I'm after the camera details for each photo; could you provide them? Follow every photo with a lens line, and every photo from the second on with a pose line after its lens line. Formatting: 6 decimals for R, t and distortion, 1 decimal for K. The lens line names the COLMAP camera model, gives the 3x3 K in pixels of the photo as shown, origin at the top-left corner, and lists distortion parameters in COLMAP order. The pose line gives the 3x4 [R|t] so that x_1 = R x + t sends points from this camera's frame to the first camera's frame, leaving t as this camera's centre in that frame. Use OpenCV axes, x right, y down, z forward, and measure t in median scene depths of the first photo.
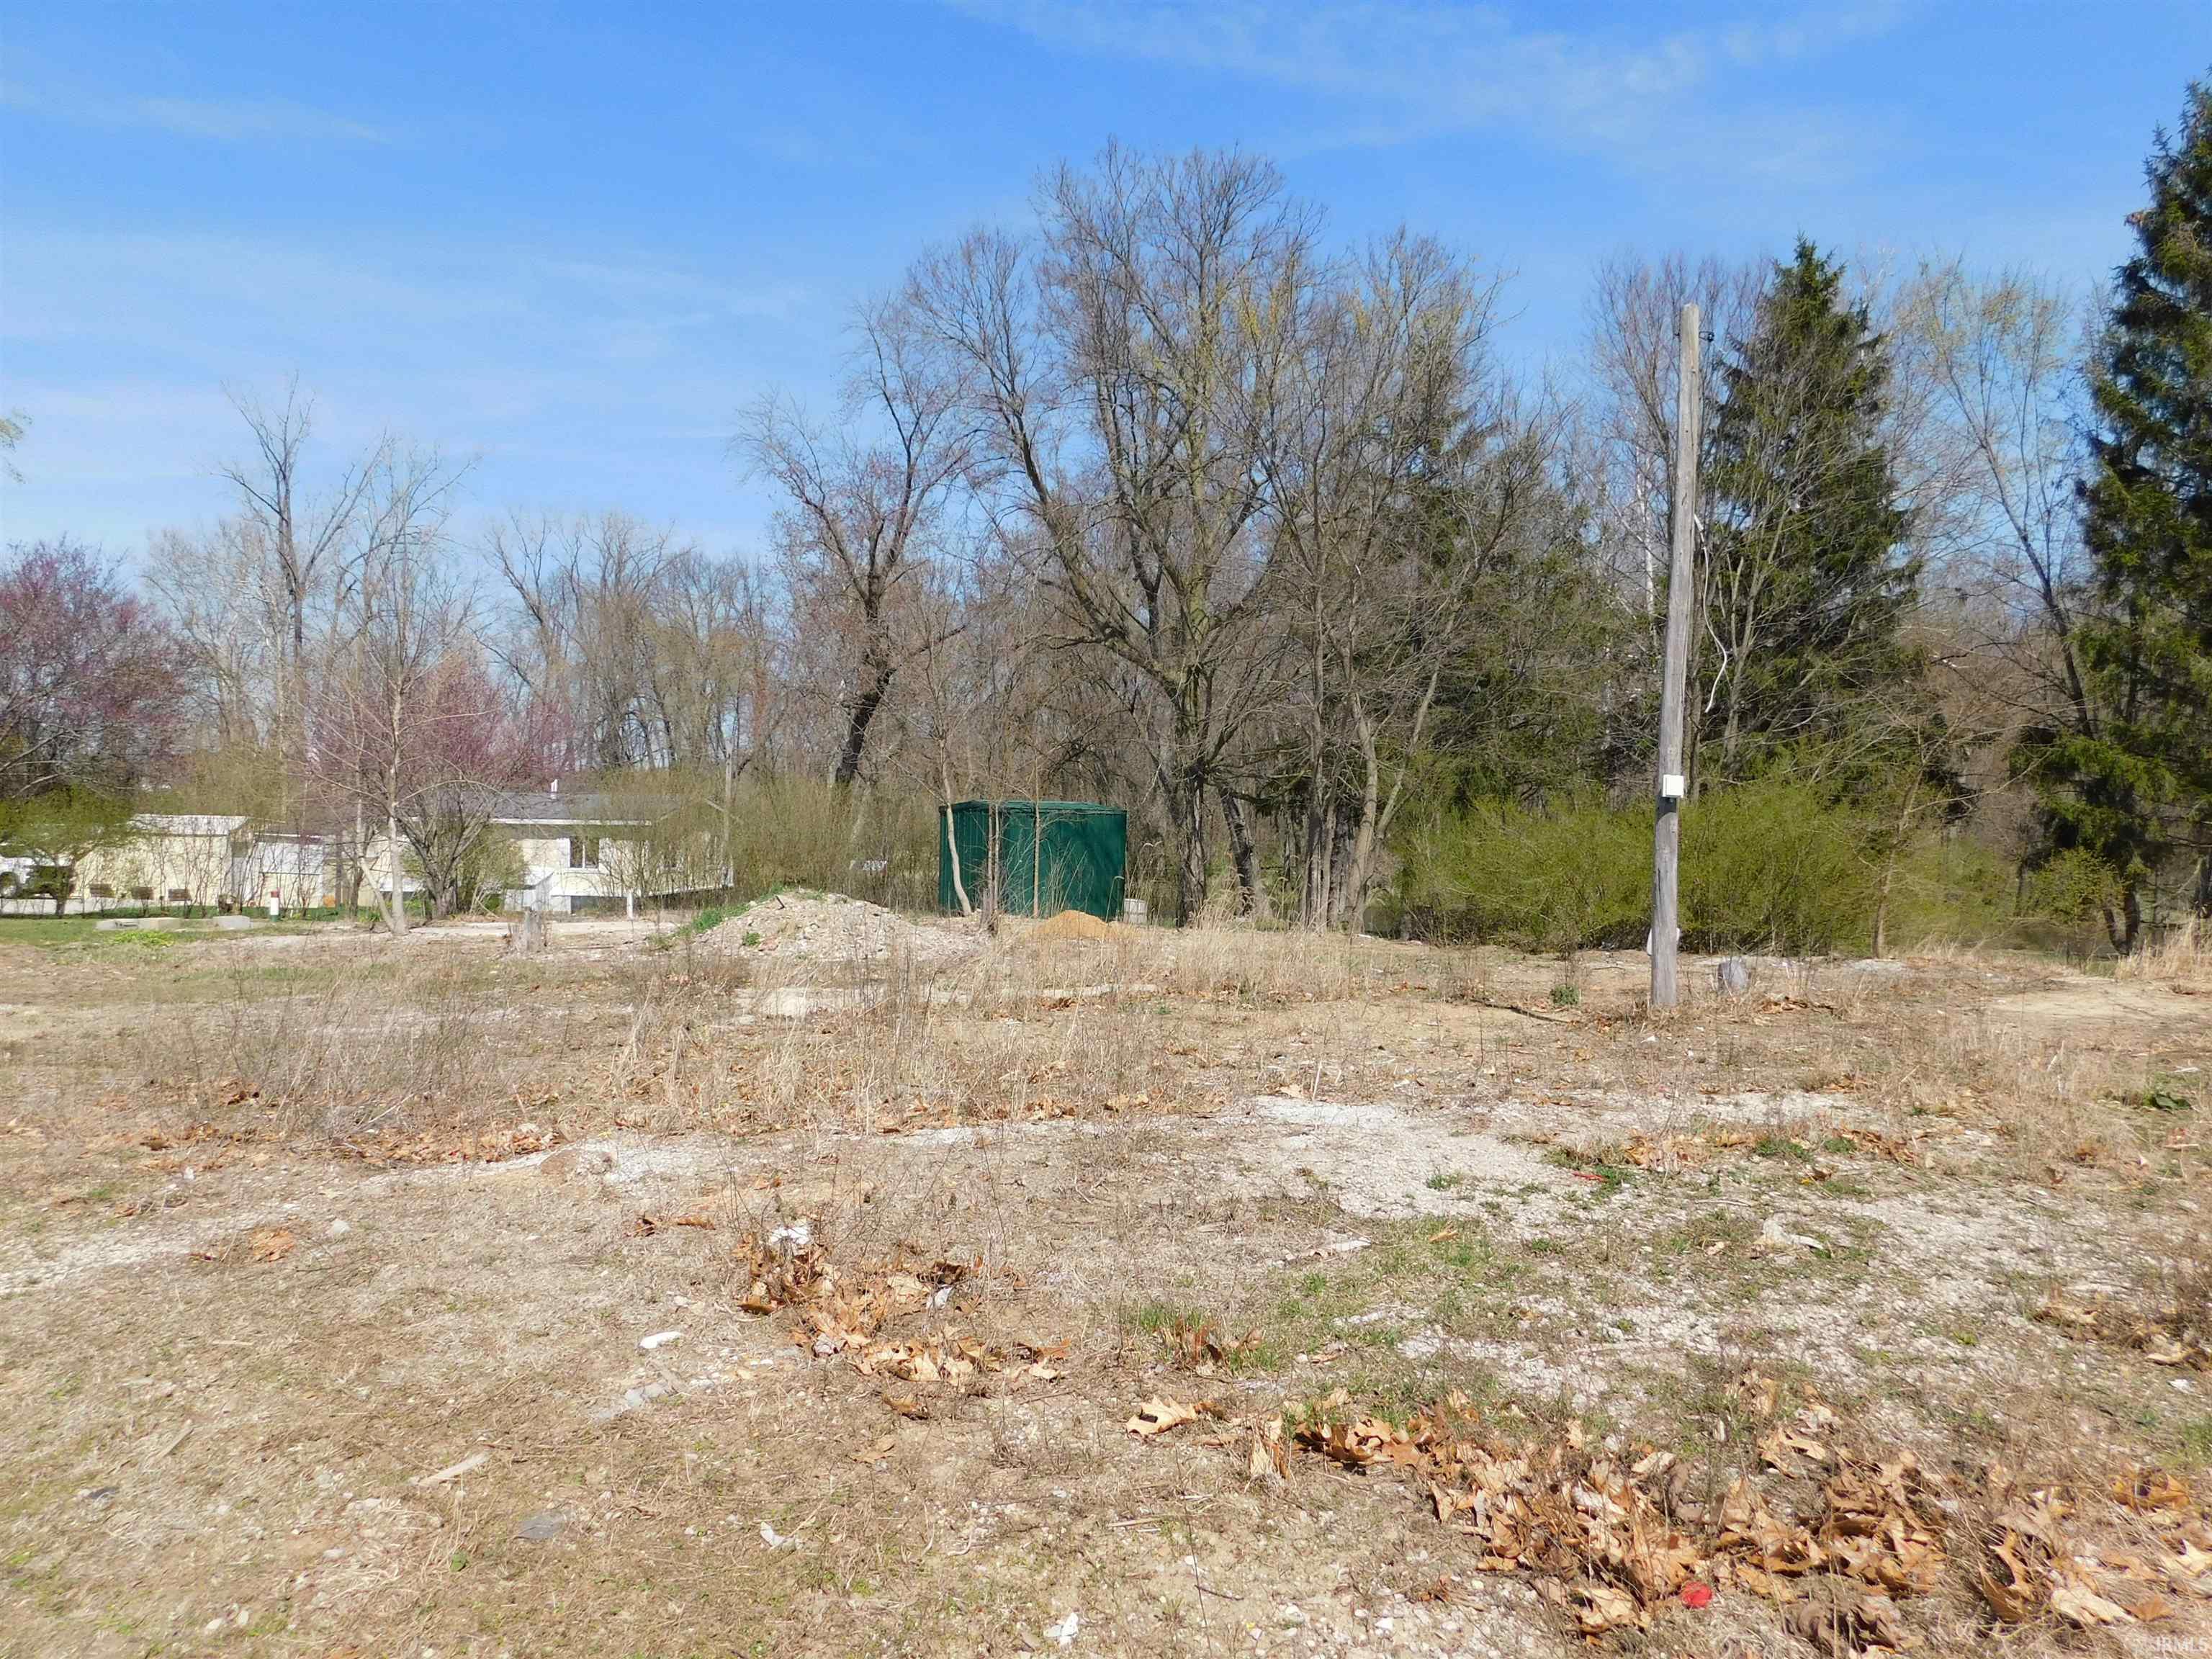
lens RADIAL K [[1532.6, 0, 1113.2], [0, 1532.6, 818.1], [0, 0, 1]] dist [-0.006047, 0.002093]
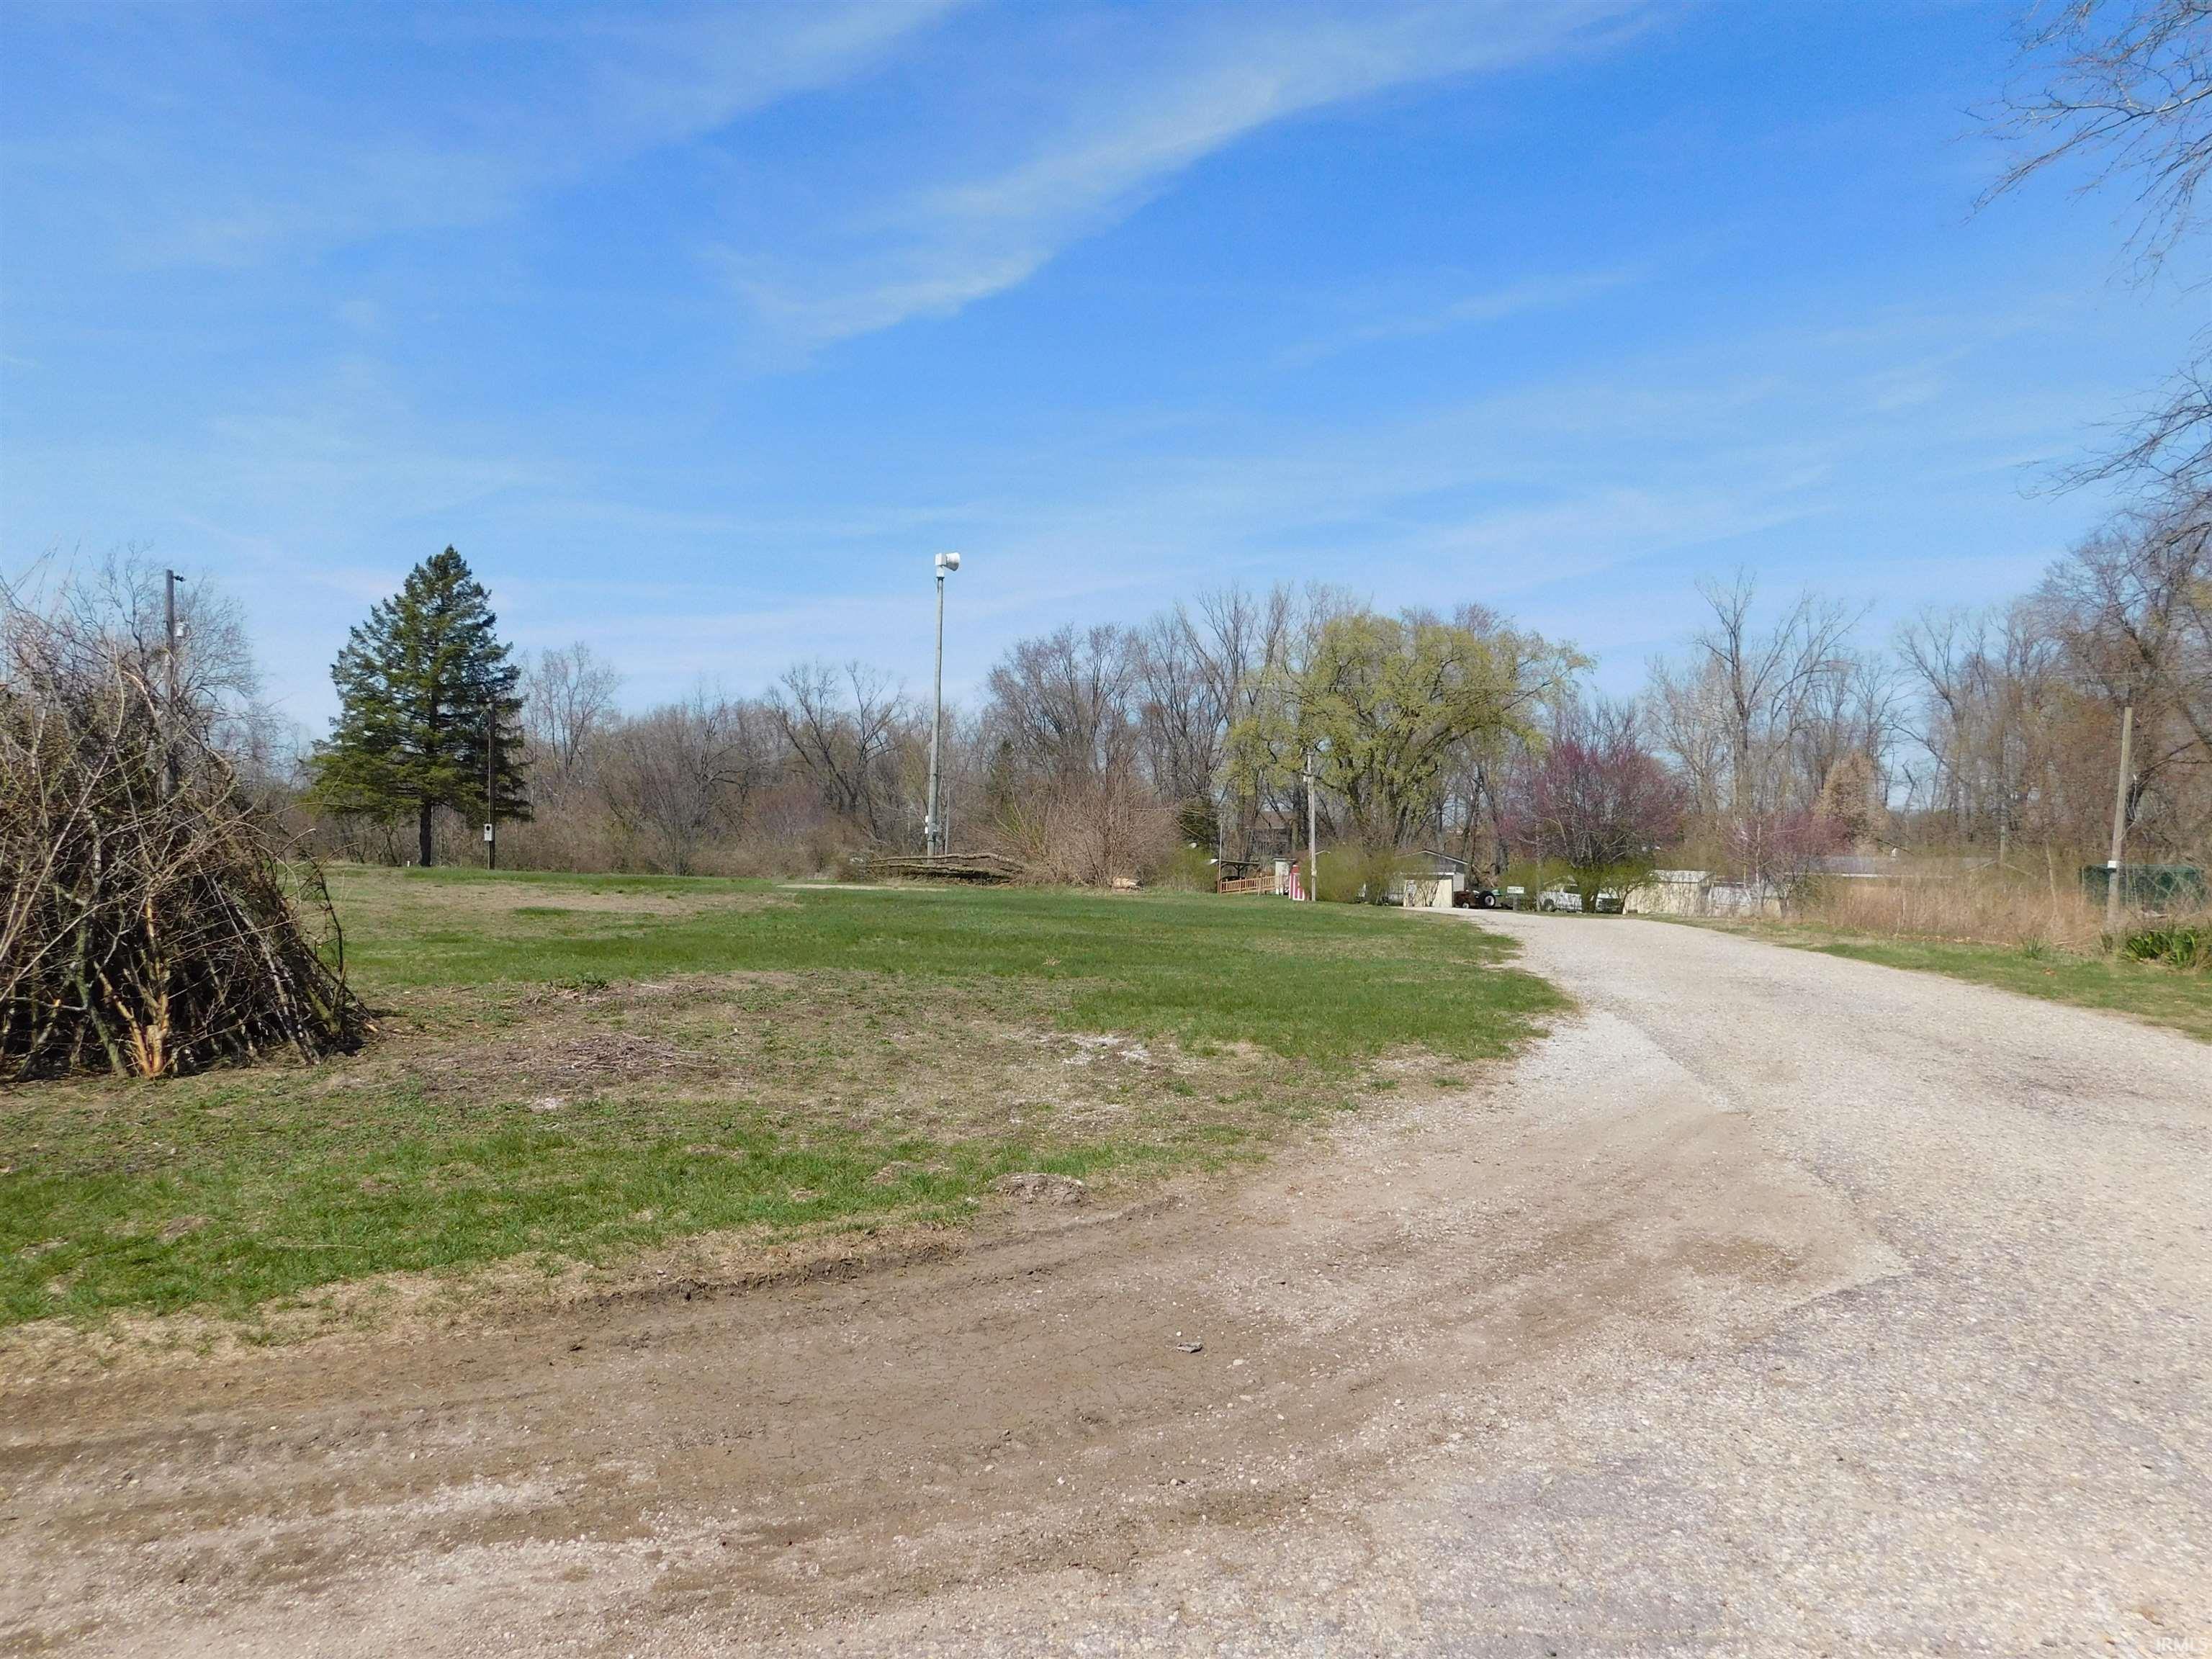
lens RADIAL K [[1532.6, 0, 1110.6], [0, 1532.6, 825.5], [0, 0, 1]] dist [-0.006047, 0.002093]
pose [[0.630155, -0.011919, -0.776377, 0.195844], [-0.012465, 0.999598, -0.025463, -0.000577], [0.776369, 0.025724, 0.629754, -0.343936]]
